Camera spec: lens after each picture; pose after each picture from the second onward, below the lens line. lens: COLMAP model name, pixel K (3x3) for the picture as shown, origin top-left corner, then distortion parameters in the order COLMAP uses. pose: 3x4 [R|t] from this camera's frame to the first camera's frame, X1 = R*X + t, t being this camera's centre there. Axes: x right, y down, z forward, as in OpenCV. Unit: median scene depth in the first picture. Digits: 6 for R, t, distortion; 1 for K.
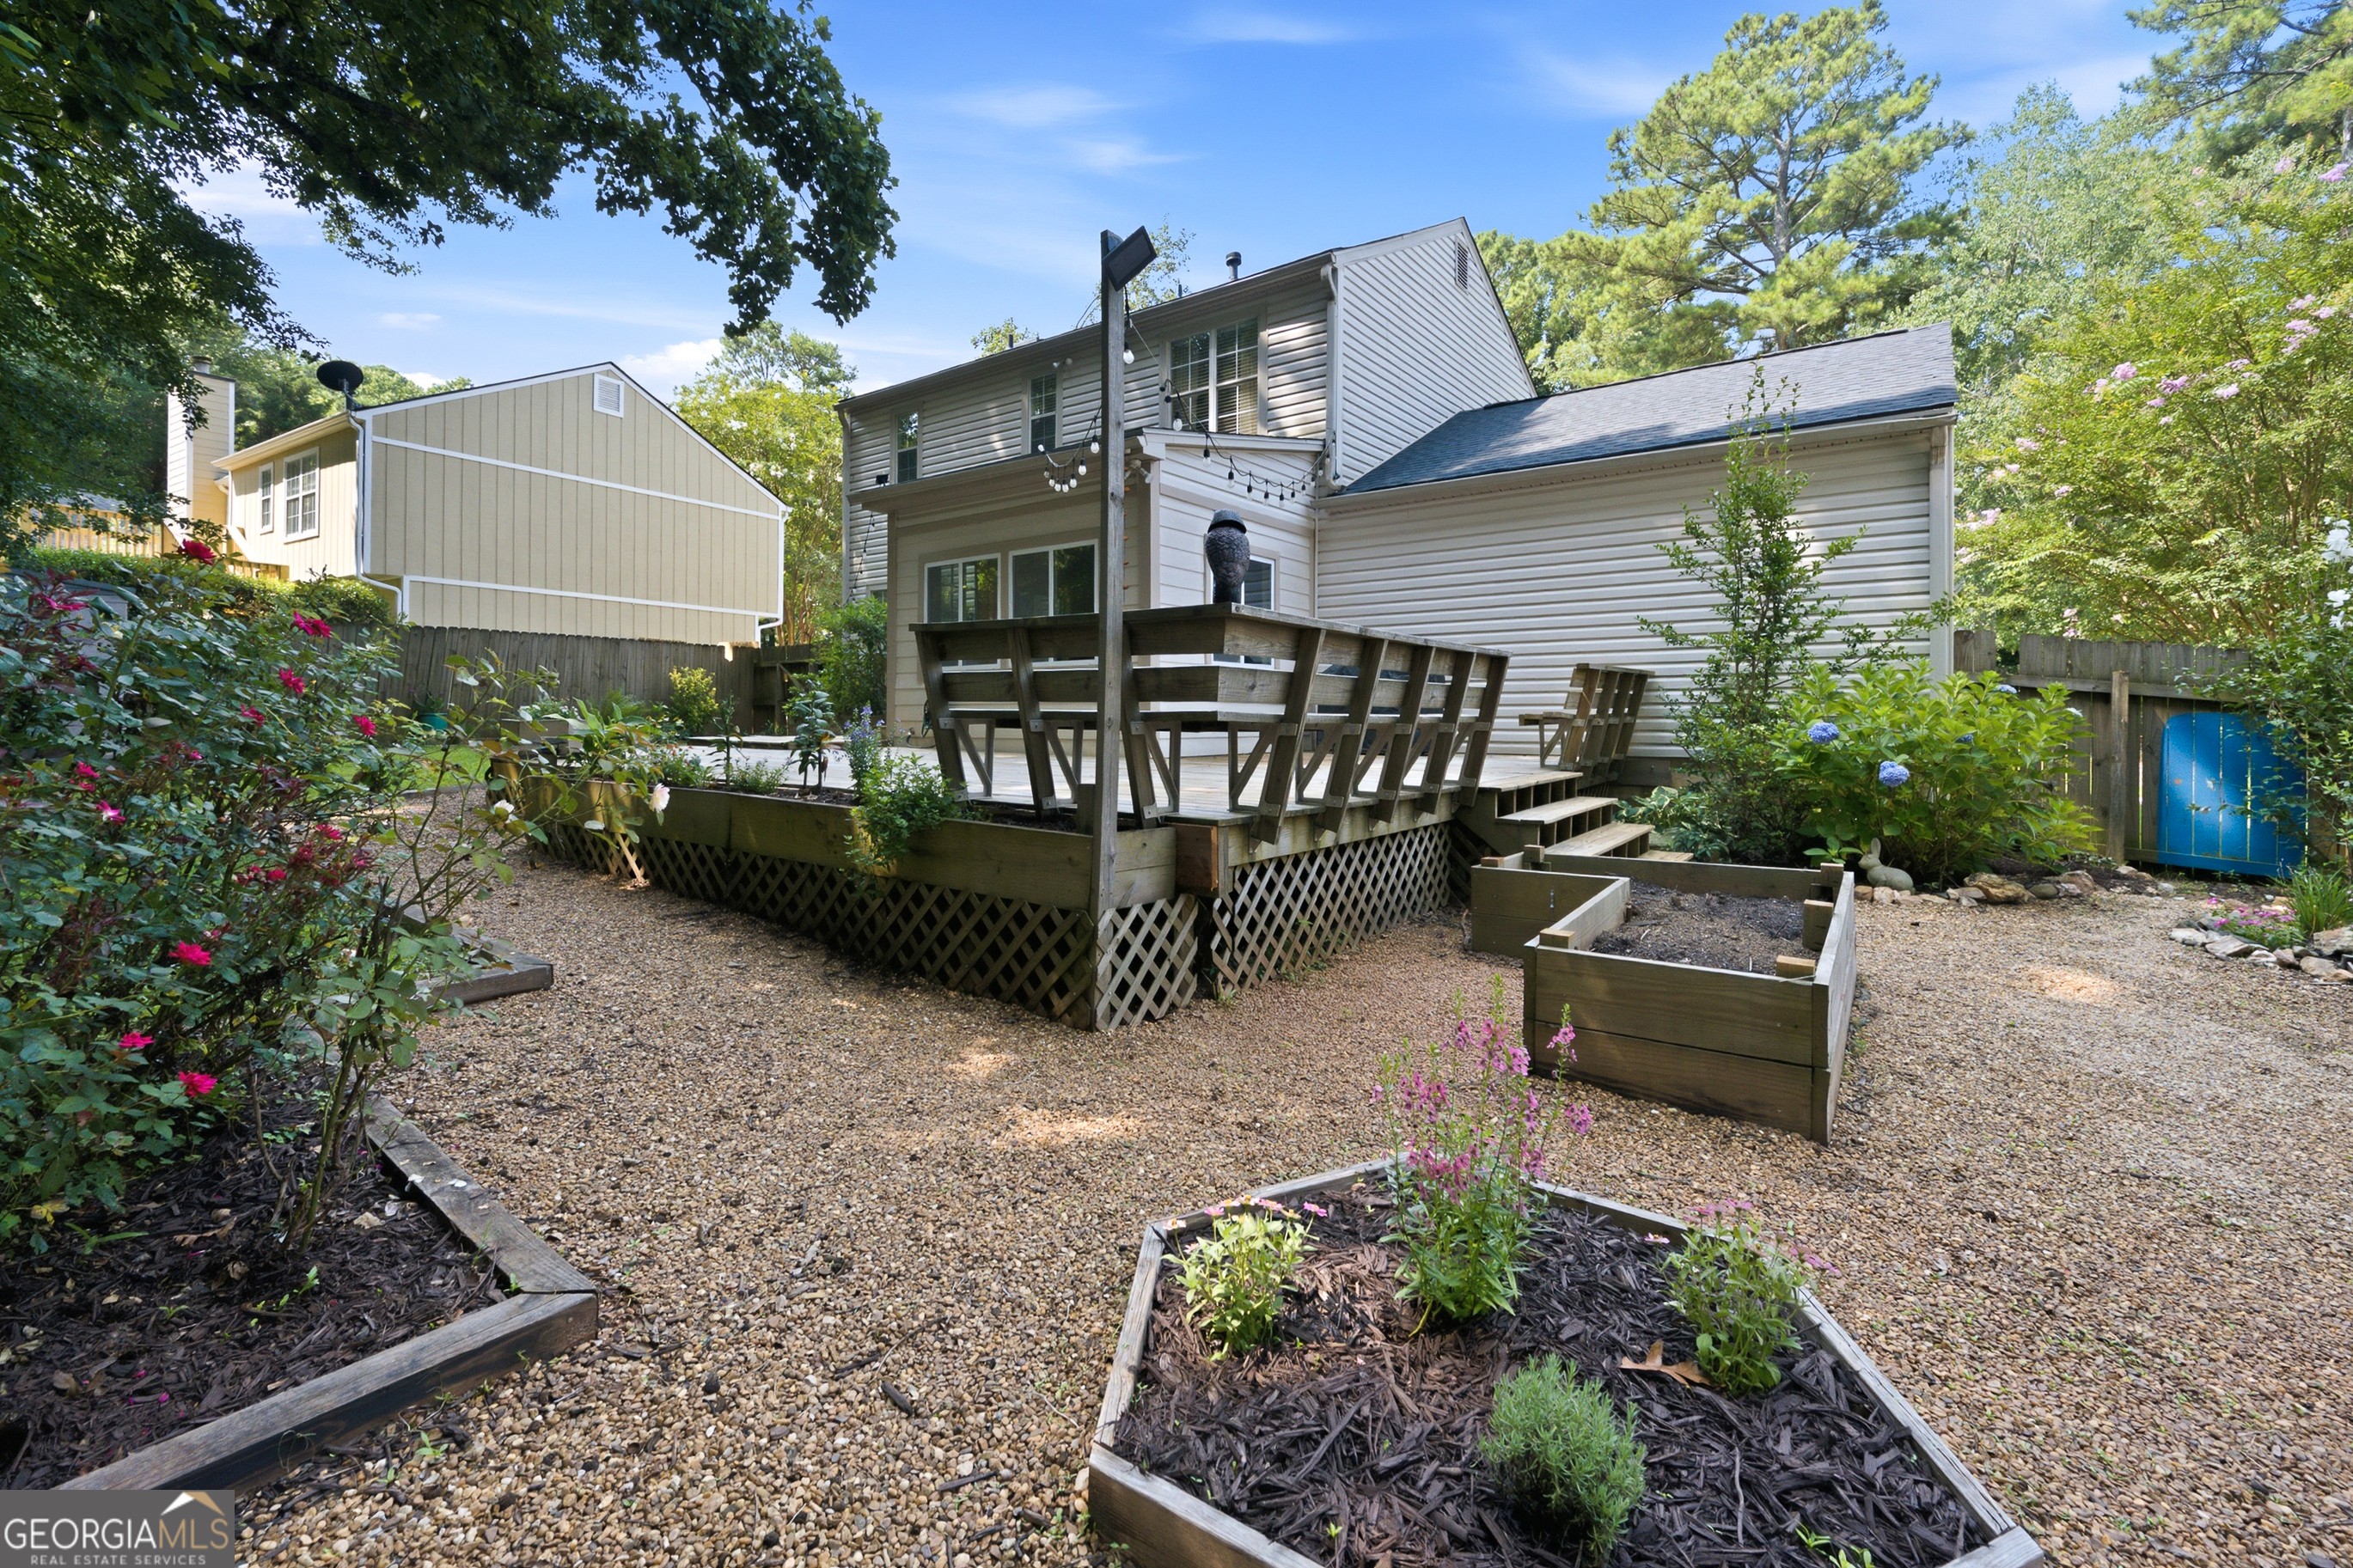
lens RADIAL K [[931.8, 0, 1173.1], [0, 931.8, 716.7], [0, 0, 1]] dist [-0.000686, -0.000082]
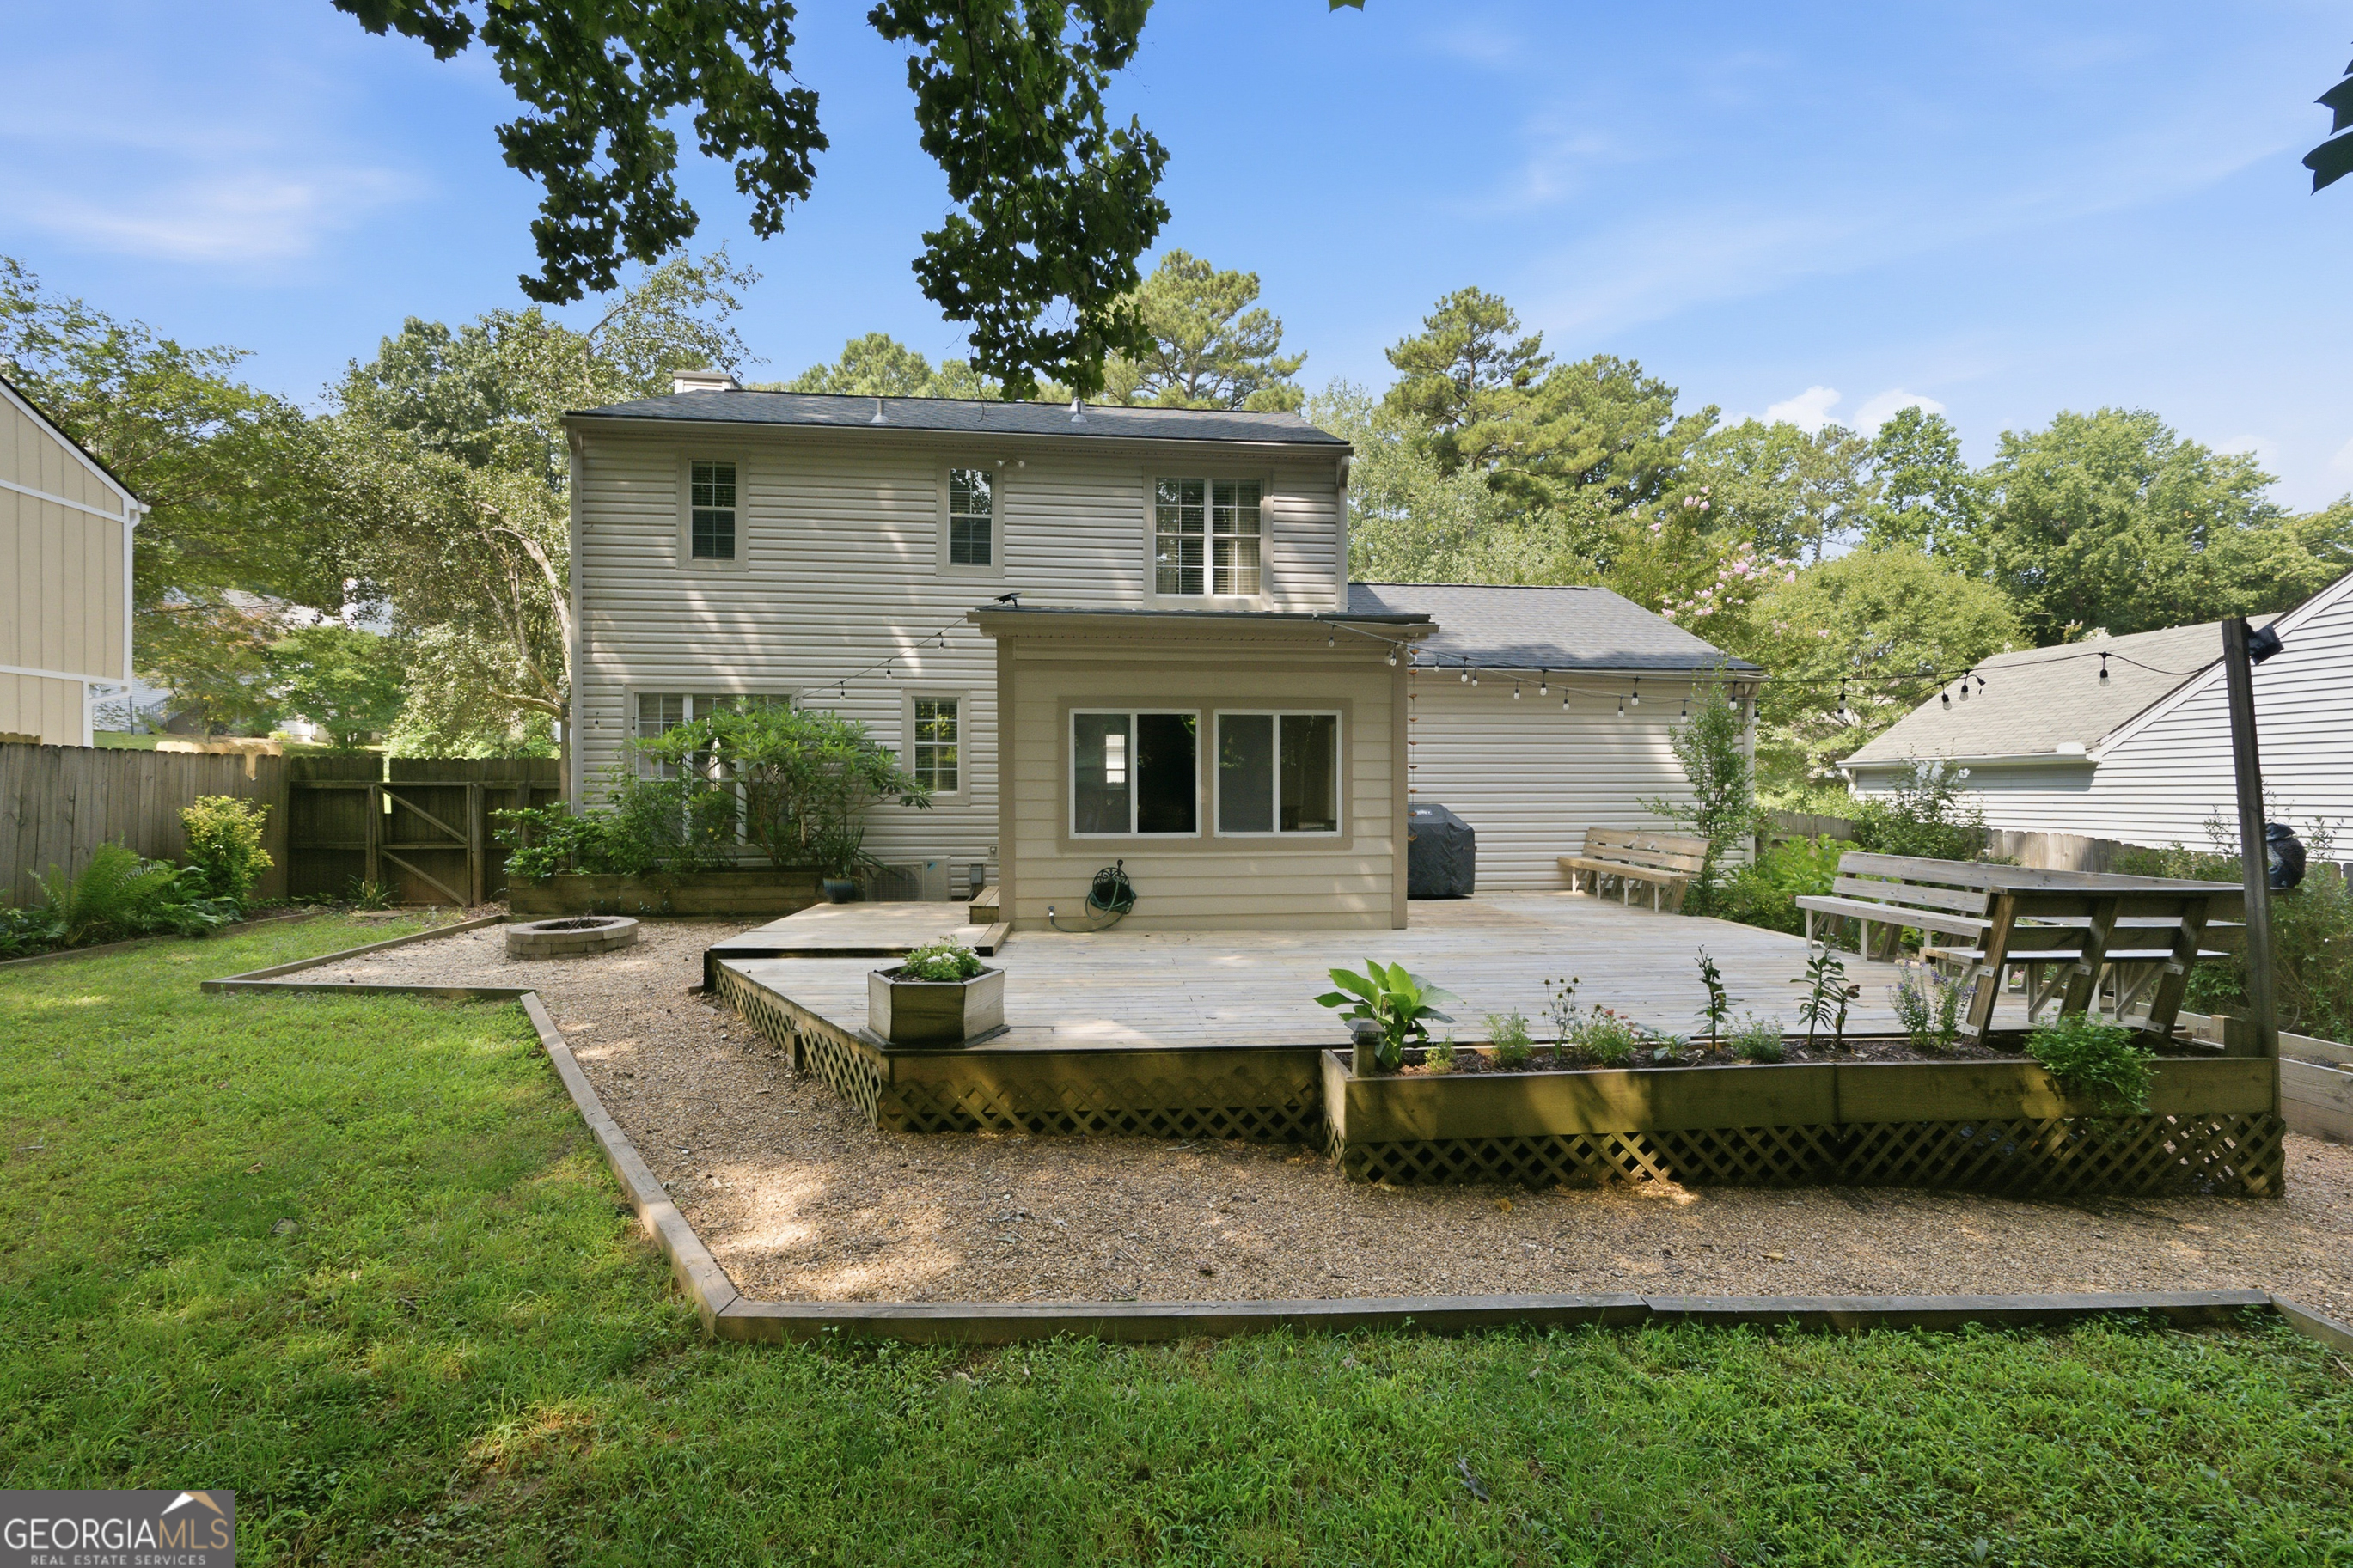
lens RADIAL K [[930.1, 0, 1163.3], [0, 930.1, 784.9], [0, 0, 1]] dist [-0.002104, -0.000573]
pose [[0.757815, 0.006333, 0.652439, -0.638422], [0.005154, 0.999864, -0.015691, -0.073628], [-0.652449, 0.015254, 0.757679, 0.284613]]
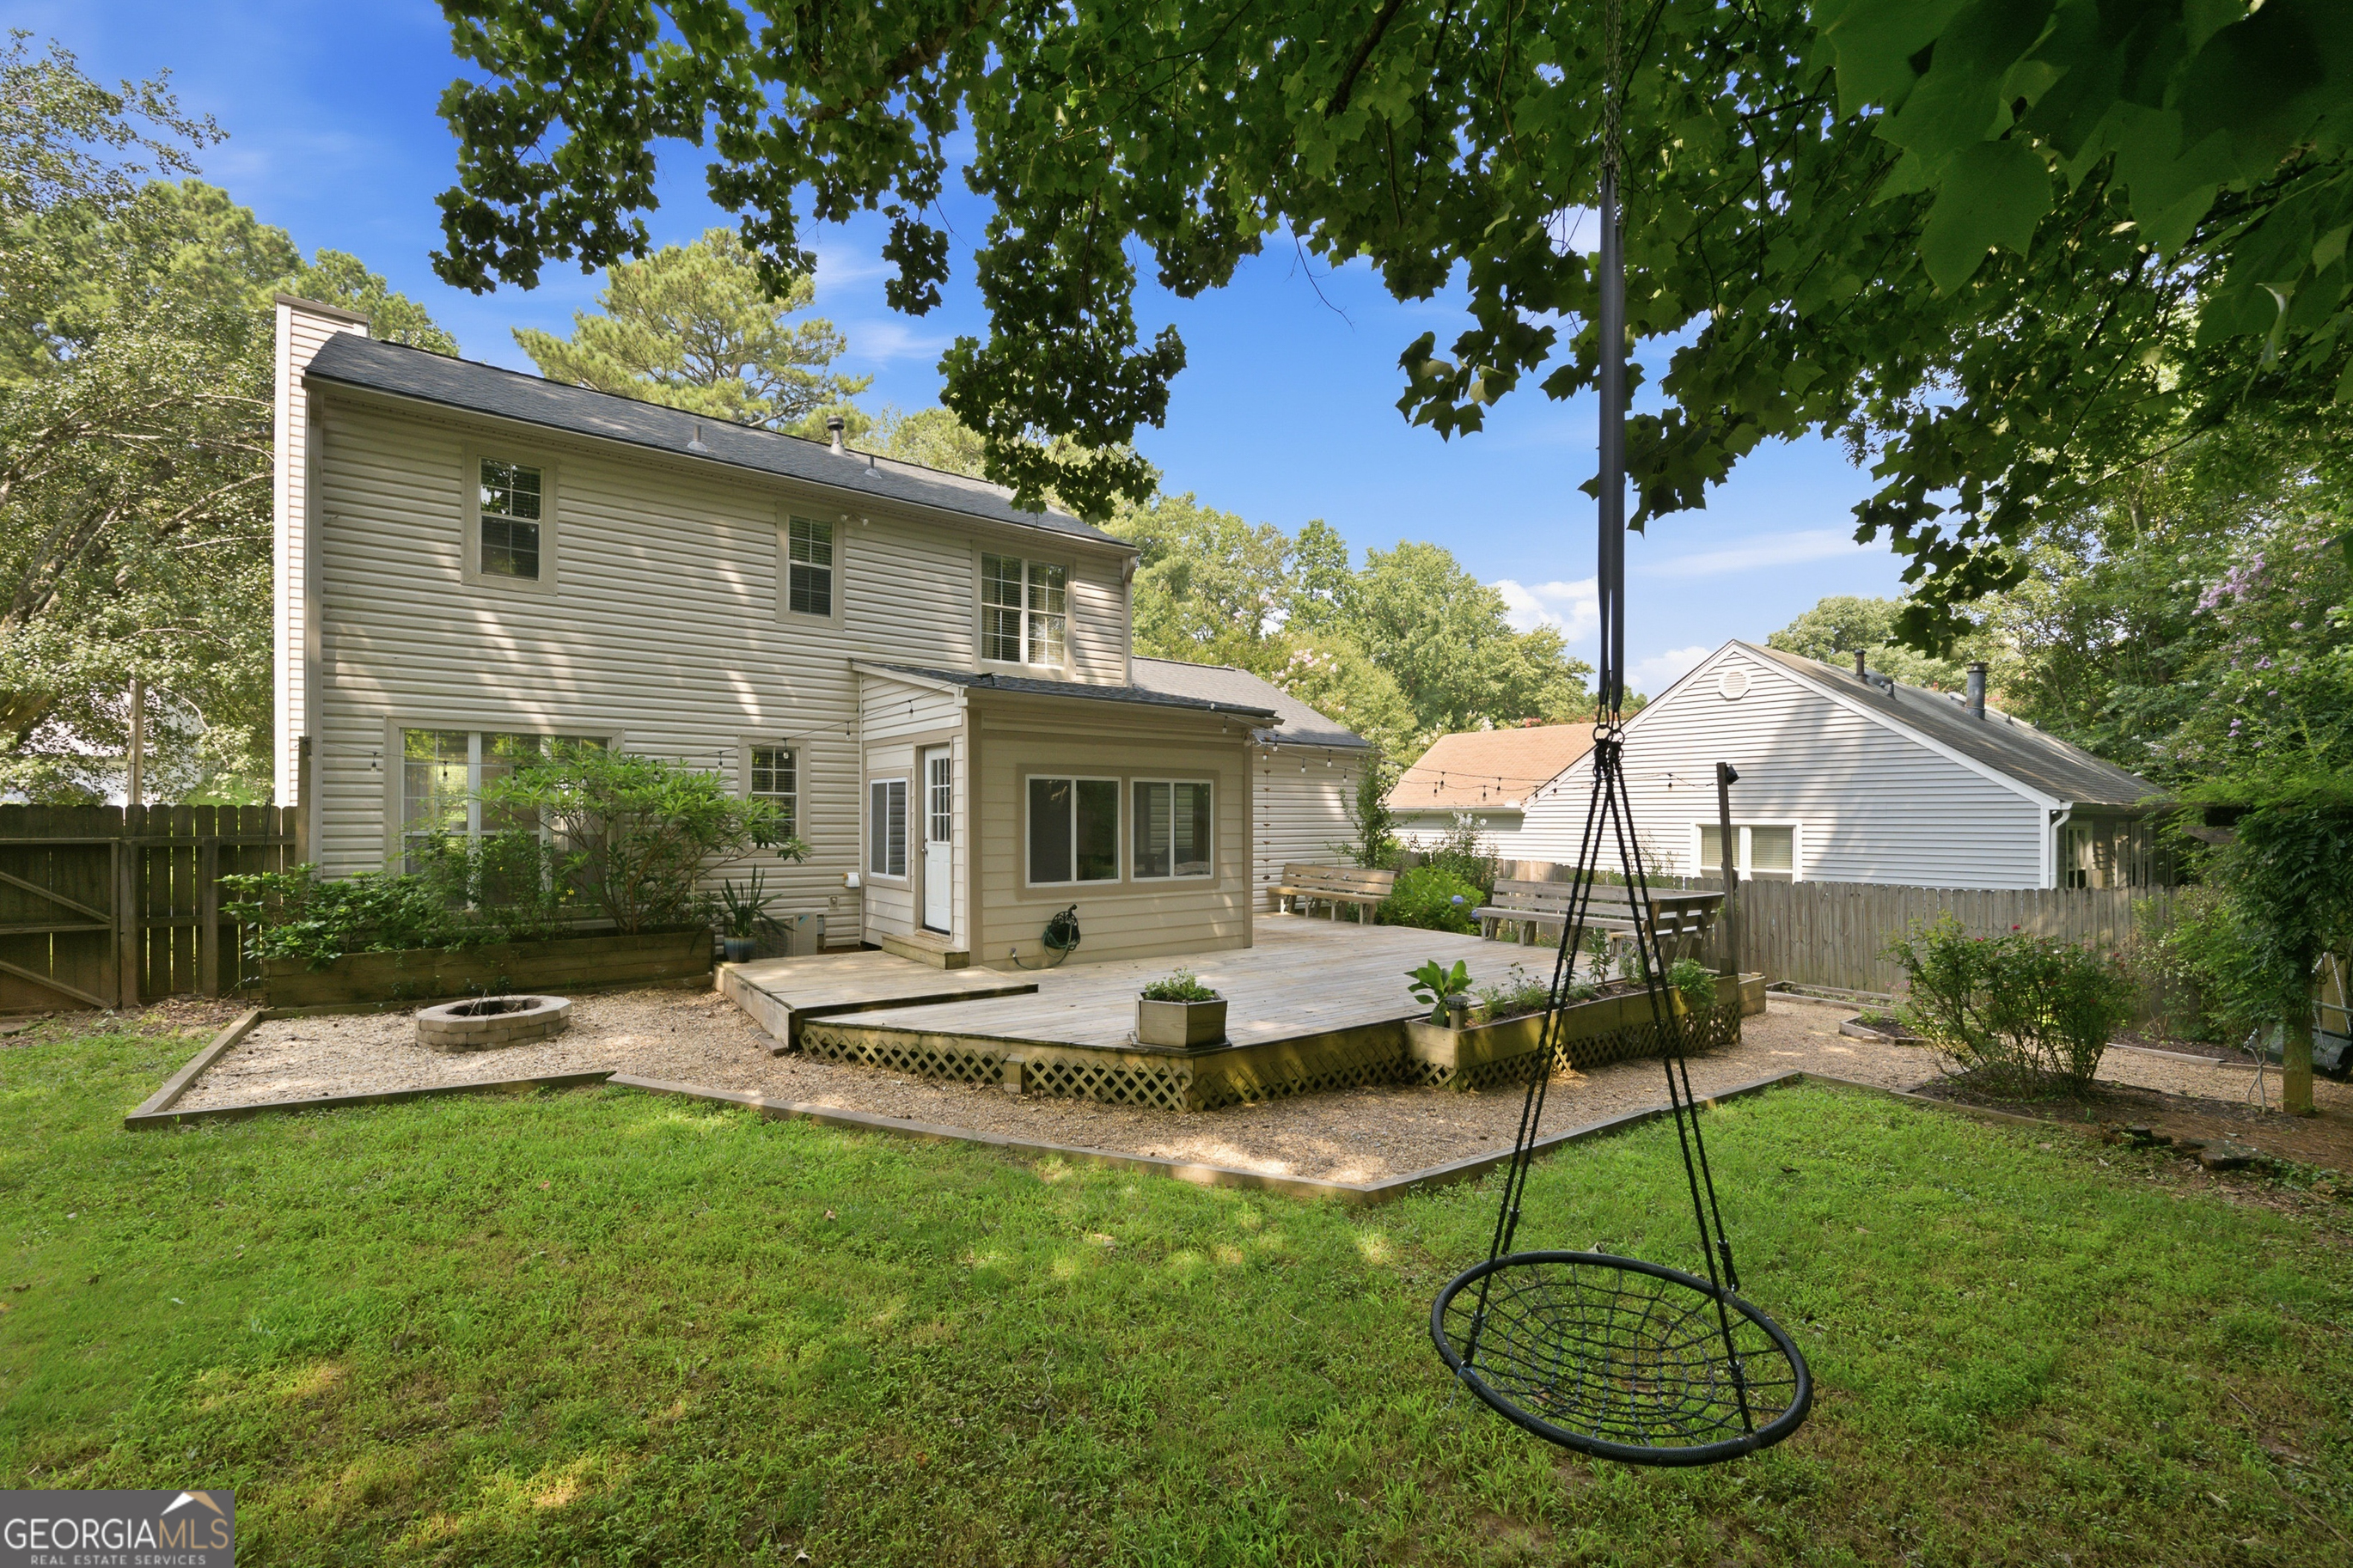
lens RADIAL K [[962.0, 0, 1160.1], [0, 962.0, 799.7], [0, 0, 1]] dist [-0.002853, -0.000456]
pose [[0.309837, 0.021256, 0.950552, -0.990406], [0.008094, 0.999655, -0.024992, -0.099142], [-0.950755, 0.015437, 0.309558, 0.496173]]
